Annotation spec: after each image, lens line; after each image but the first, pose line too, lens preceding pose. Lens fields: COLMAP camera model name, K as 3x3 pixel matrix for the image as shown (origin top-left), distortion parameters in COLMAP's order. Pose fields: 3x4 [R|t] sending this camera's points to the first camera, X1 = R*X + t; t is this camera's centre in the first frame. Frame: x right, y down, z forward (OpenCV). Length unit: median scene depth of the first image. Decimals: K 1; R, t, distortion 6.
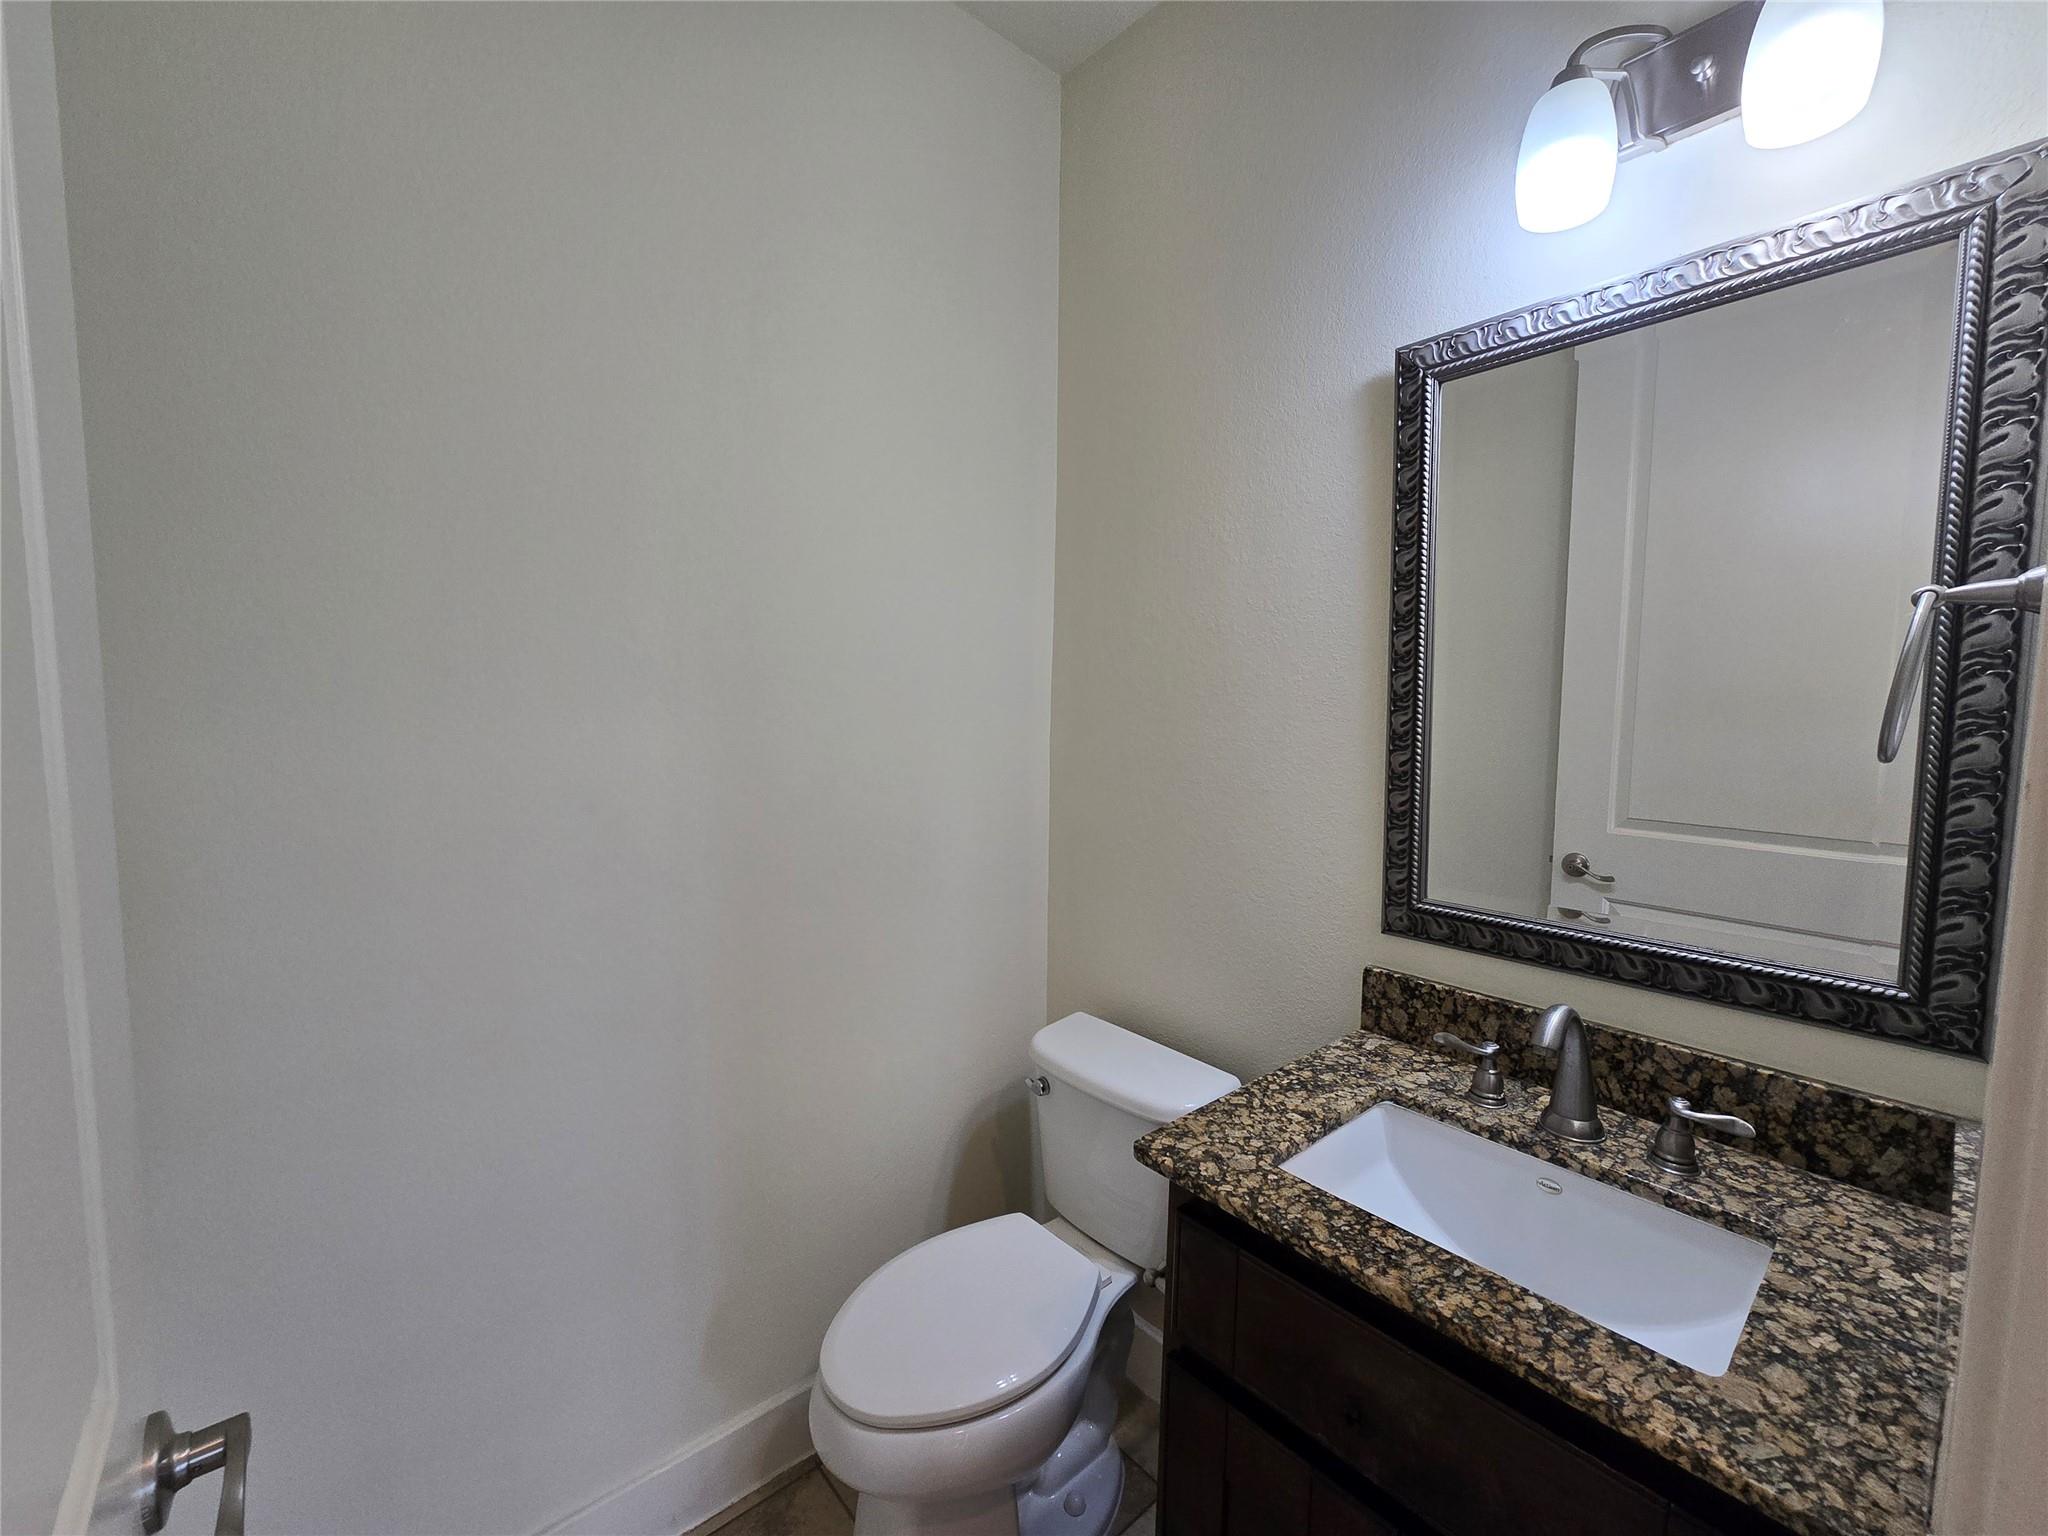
lens RADIAL K [[837.5, 0, 1028.2], [0, 837.5, 769.8], [0, 0, 1]] dist [-0.003857, 0.000058]
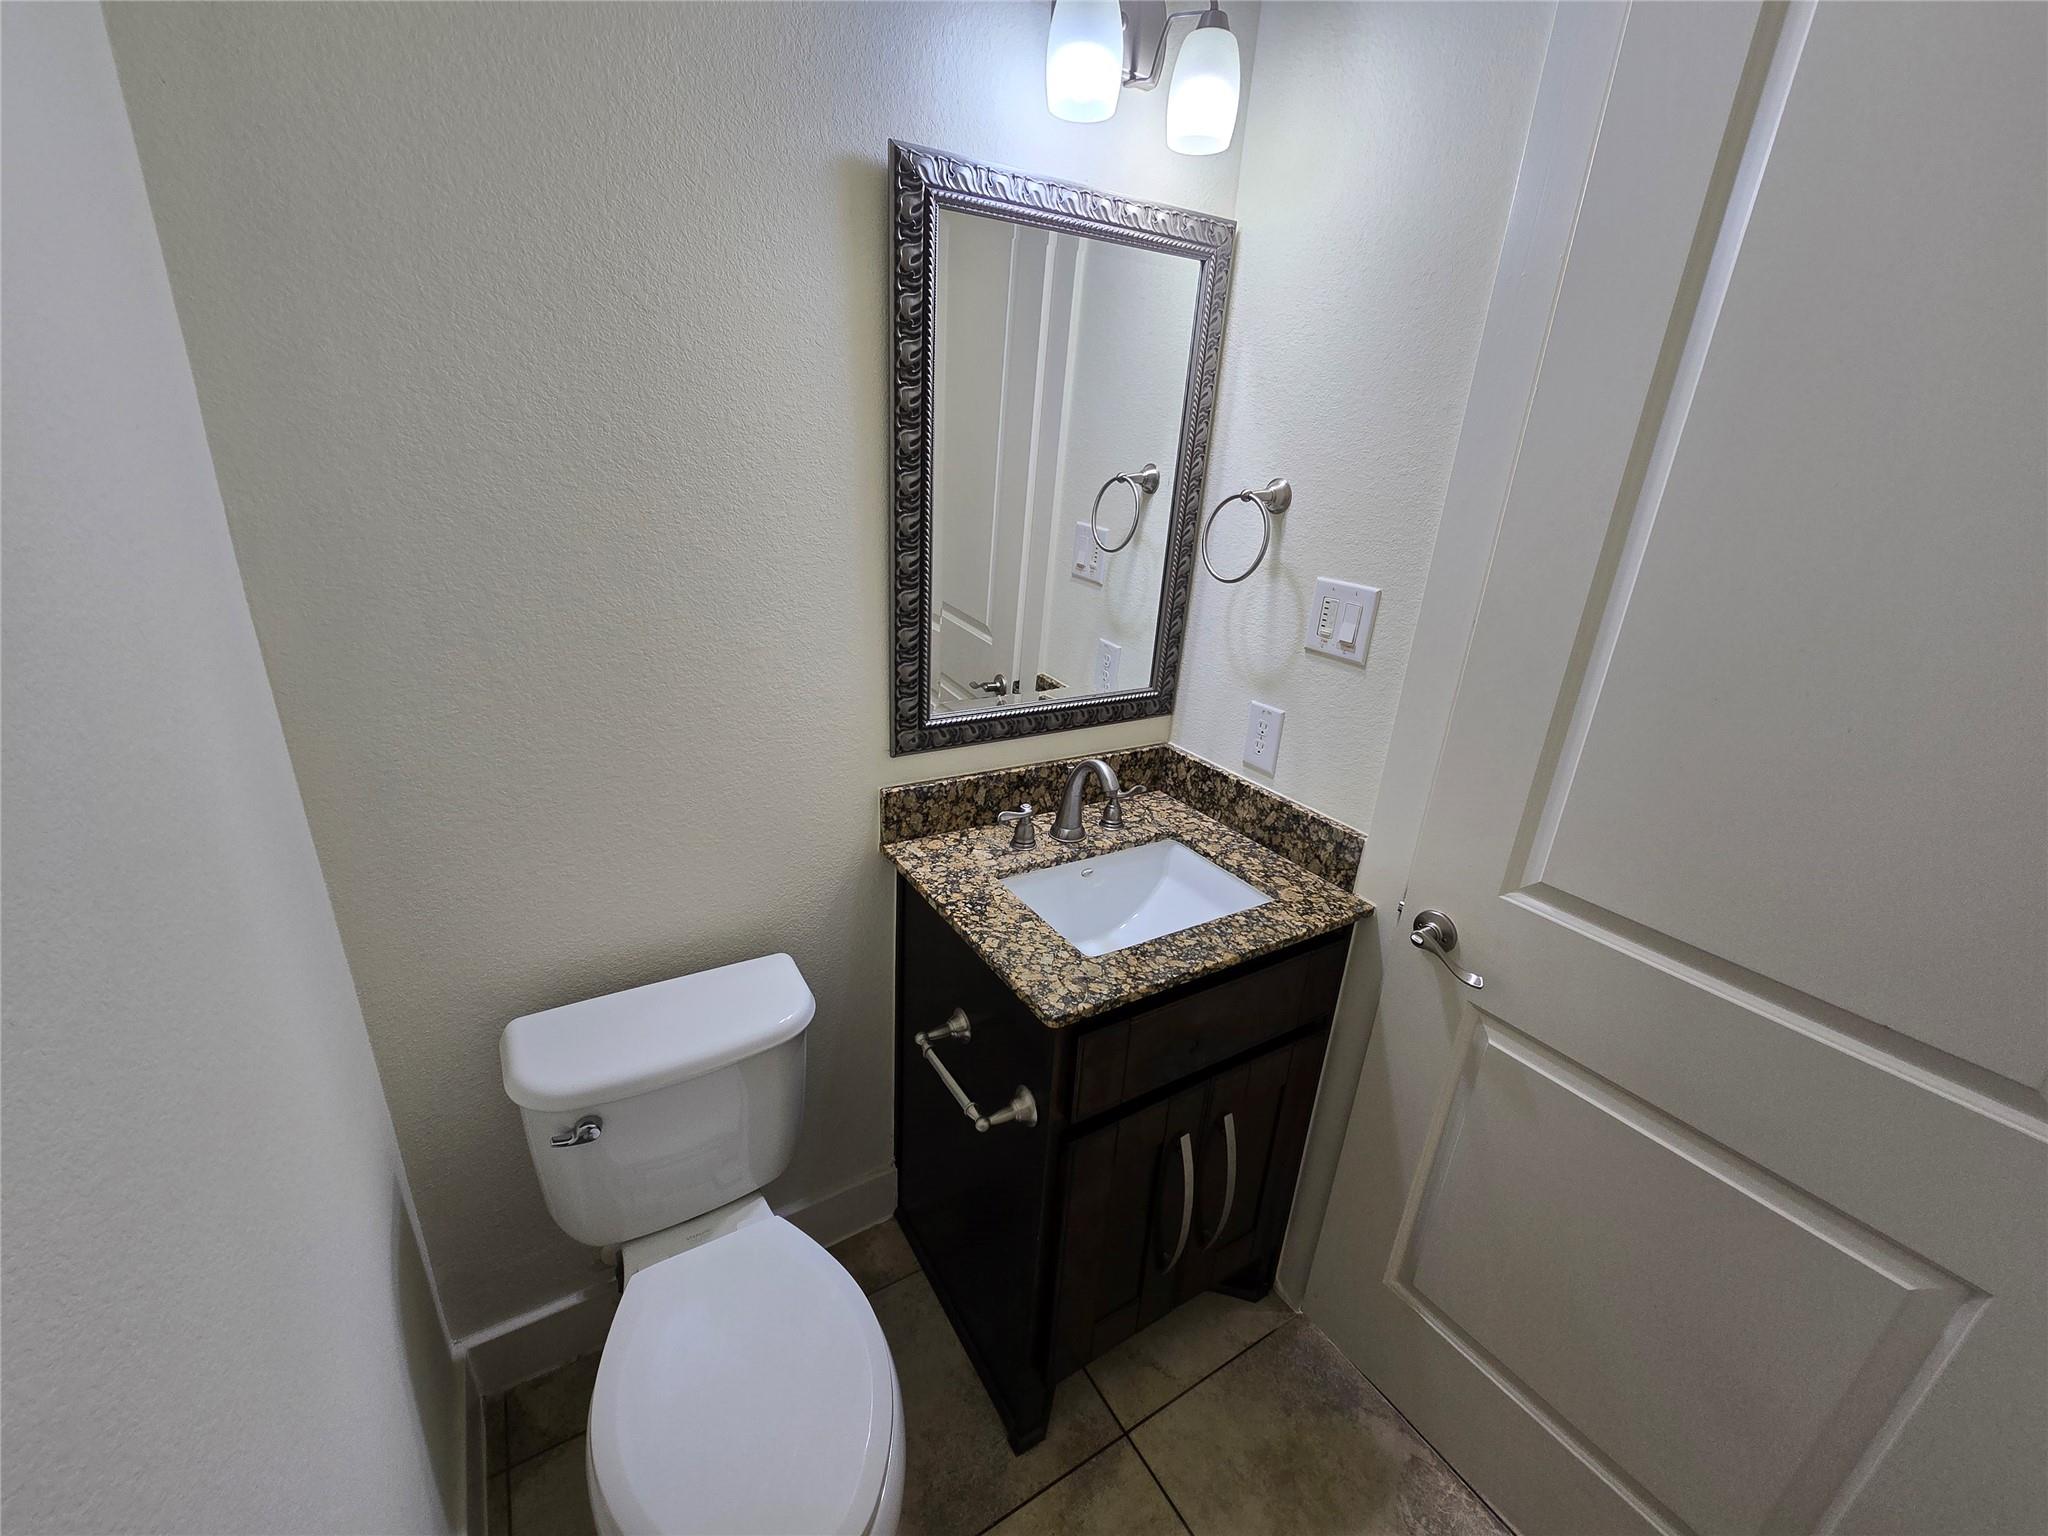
lens RADIAL K [[837.5, 0, 1028.2], [0, 837.5, 769.8], [0, 0, 1]] dist [-0.003857, 0.000058]
pose [[0.155206, -0.356542, 0.921297, -0.635331], [0.023448, 0.933665, 0.357378, -0.199490], [-0.987604, -0.033864, 0.153271, 0.734408]]
